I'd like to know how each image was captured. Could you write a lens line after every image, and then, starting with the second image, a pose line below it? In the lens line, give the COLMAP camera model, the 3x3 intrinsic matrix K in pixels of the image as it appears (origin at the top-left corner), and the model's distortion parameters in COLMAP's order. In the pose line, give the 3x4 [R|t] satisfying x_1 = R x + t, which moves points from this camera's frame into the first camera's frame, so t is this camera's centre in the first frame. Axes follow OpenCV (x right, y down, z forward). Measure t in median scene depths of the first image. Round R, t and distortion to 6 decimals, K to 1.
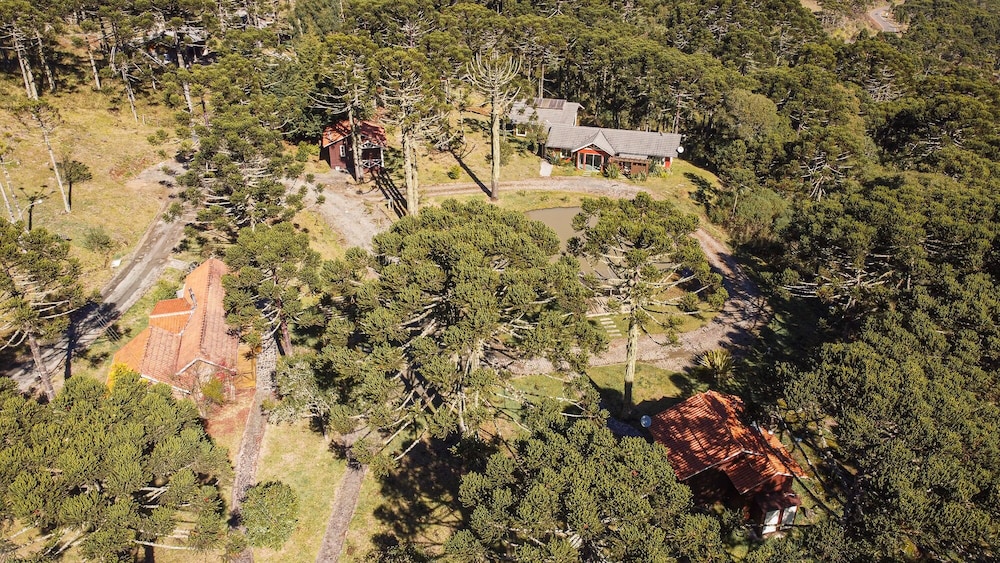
lens RADIAL K [[757.8, 0, 500.4], [0, 757.8, 271.4], [0, 0, 1]] dist [0.007943, -0.009027]
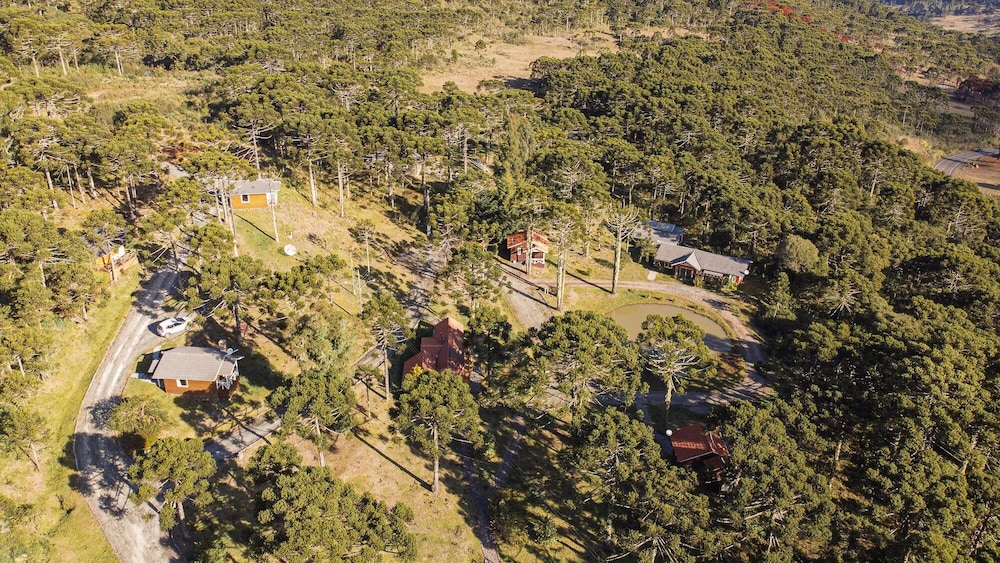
lens RADIAL K [[757.8, 0, 500.4], [0, 757.8, 271.4], [0, 0, 1]] dist [0.007943, -0.009027]
pose [[0.976767, 0.106207, -0.186137, 0.048285], [-0.118064, 0.991548, -0.053785, -0.029079], [0.178851, 0.074512, 0.981051, -0.537591]]
